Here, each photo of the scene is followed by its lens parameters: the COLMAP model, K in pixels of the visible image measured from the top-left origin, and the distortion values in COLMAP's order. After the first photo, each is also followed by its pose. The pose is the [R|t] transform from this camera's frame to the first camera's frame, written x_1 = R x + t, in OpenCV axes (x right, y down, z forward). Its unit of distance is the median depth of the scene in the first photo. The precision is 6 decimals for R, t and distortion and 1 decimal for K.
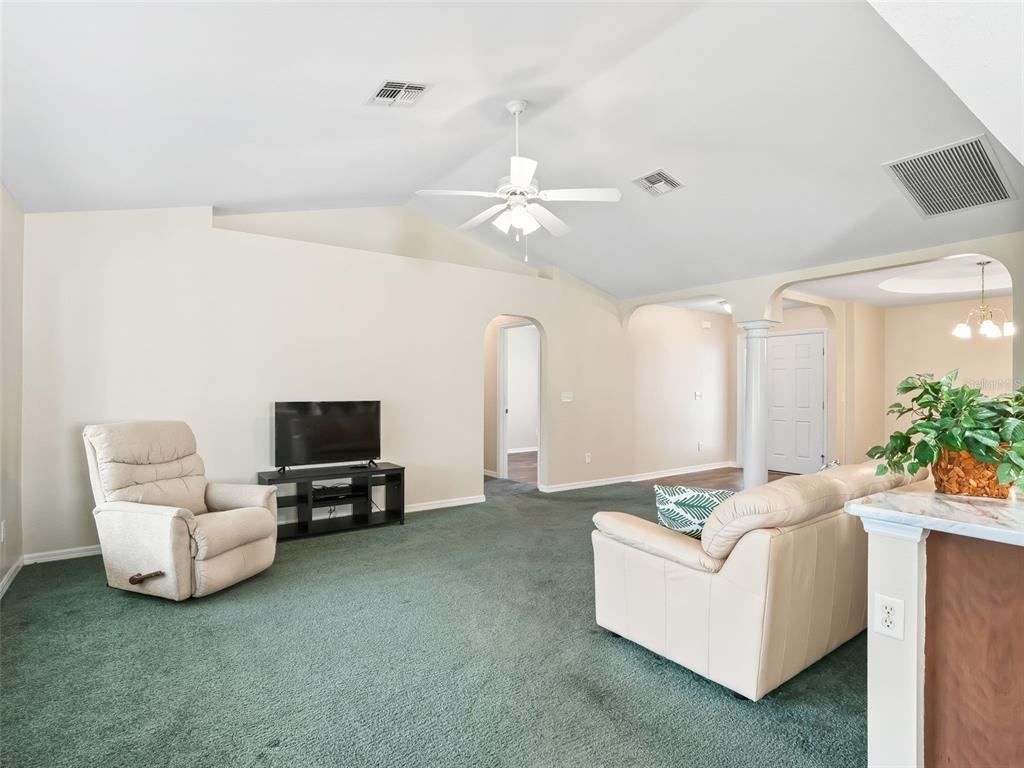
lens RADIAL K [[530.6, 0, 512.0], [0, 530.6, 384.0], [0, 0, 1]] dist [-0.053720, 0.024957]
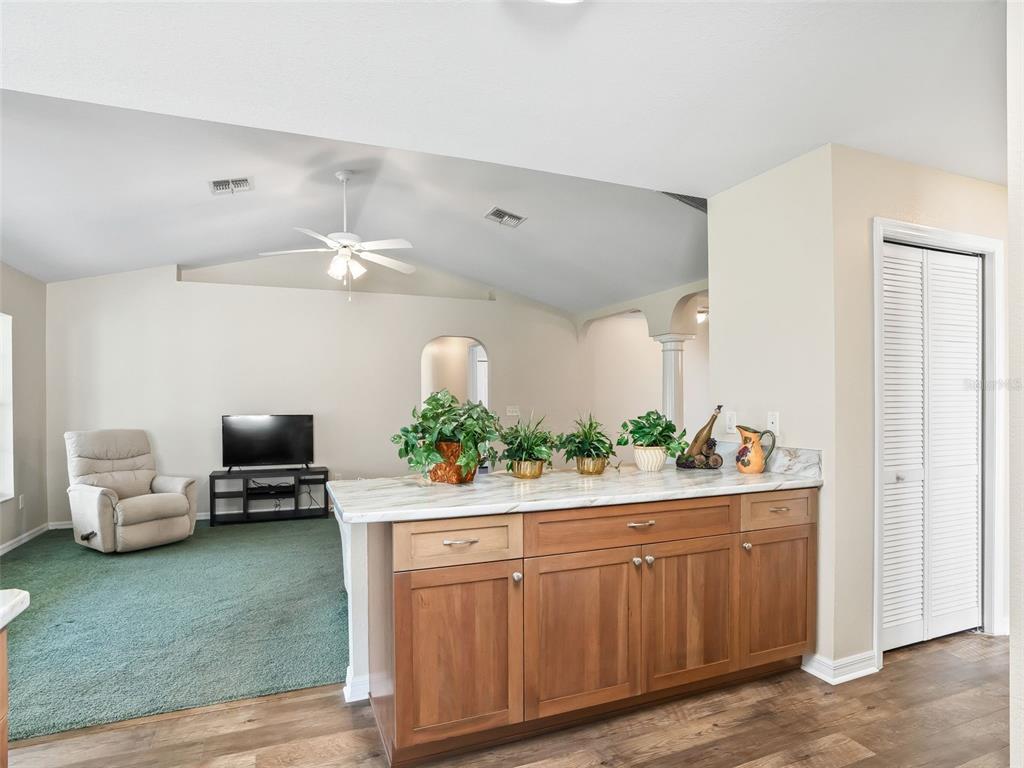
lens RADIAL K [[569.9, 0, 511.8], [0, 569.9, 400.6], [0, 0, 1]] dist [-0.060372, 0.025720]
pose [[0.972421, -0.008158, -0.233091, 0.684572], [0.009165, 0.999953, 0.003239, 0.000283], [0.233053, -0.005286, 0.972450, -0.195047]]
